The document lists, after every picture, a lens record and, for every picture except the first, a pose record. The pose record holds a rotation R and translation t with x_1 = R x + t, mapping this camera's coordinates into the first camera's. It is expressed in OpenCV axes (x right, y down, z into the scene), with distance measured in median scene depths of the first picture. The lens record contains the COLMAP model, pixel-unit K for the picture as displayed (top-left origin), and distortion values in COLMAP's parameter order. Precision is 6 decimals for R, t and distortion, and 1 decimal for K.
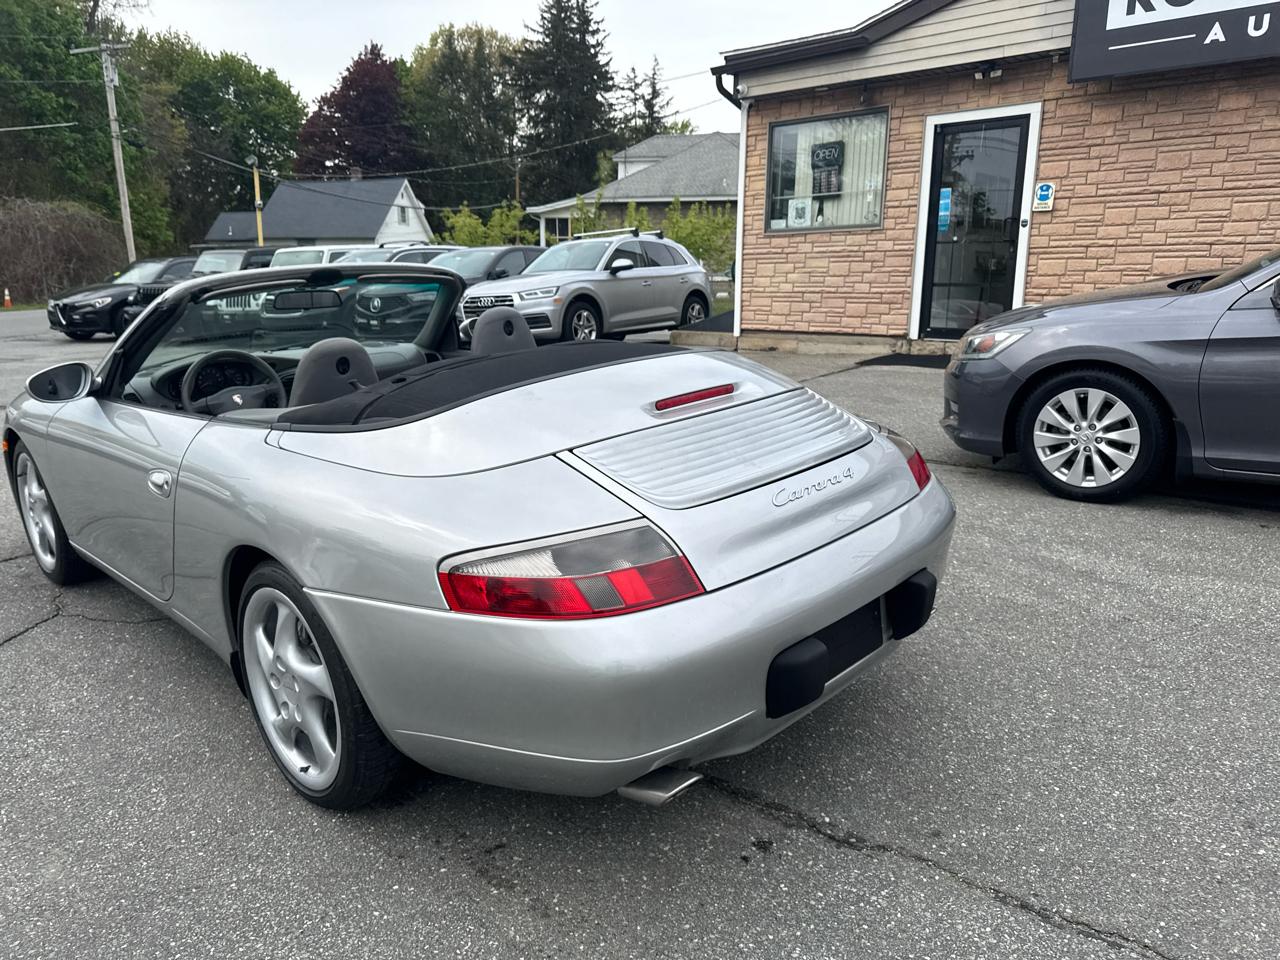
lens RADIAL K [[902.1, 0, 639.3], [0, 902.1, 478.9], [0, 0, 1]] dist [0.028955, -0.036240]
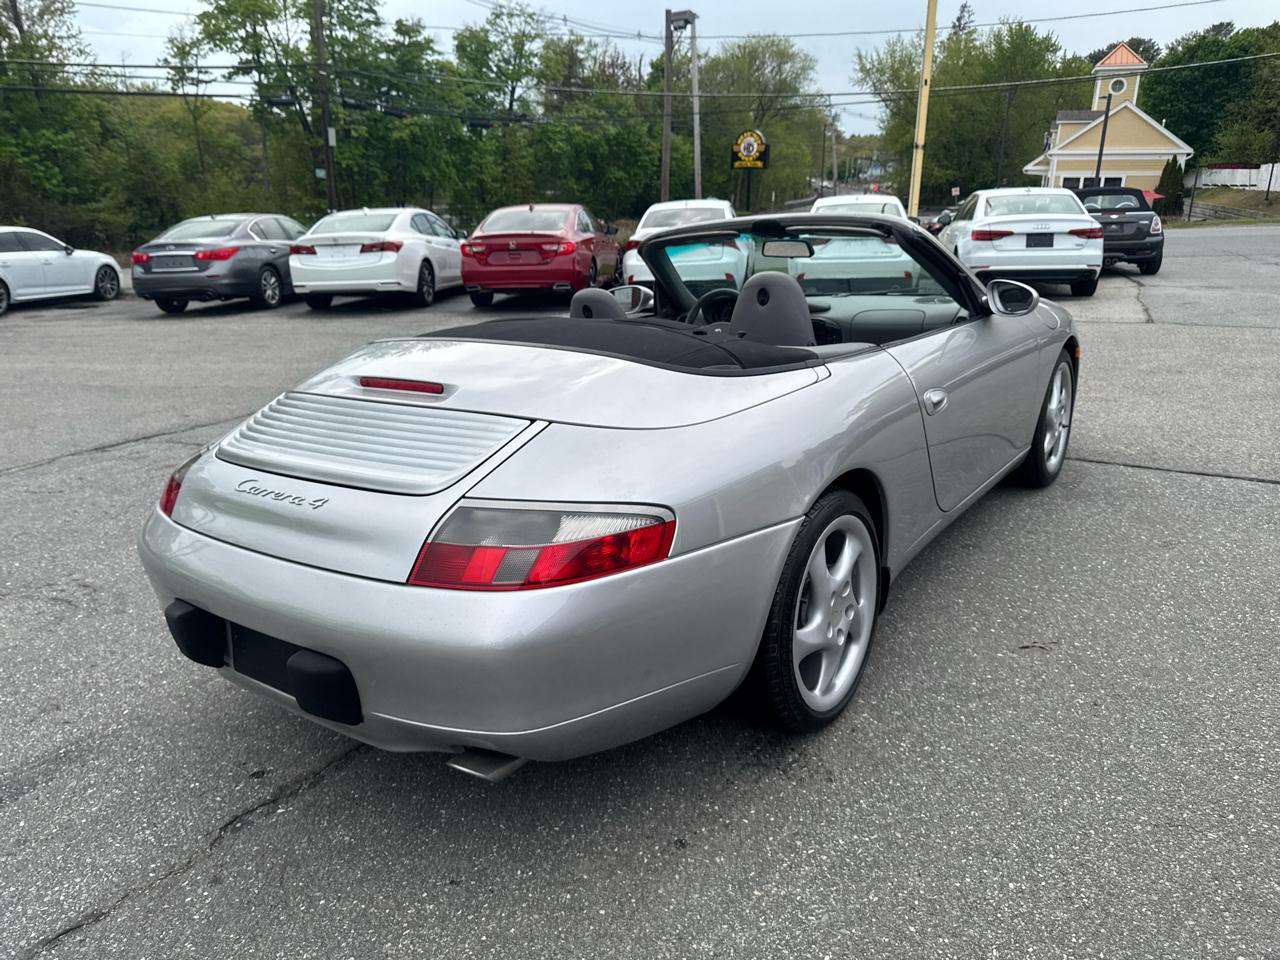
lens RADIAL K [[902.1, 0, 648.5], [0, 902.1, 483.8], [0, 0, 1]] dist [0.028955, -0.036240]
pose [[0.136972, 0.313909, -0.939521, 0.242744], [-0.207230, 0.936554, 0.282706, -0.074566], [0.968656, 0.155974, 0.193333, 0.252621]]
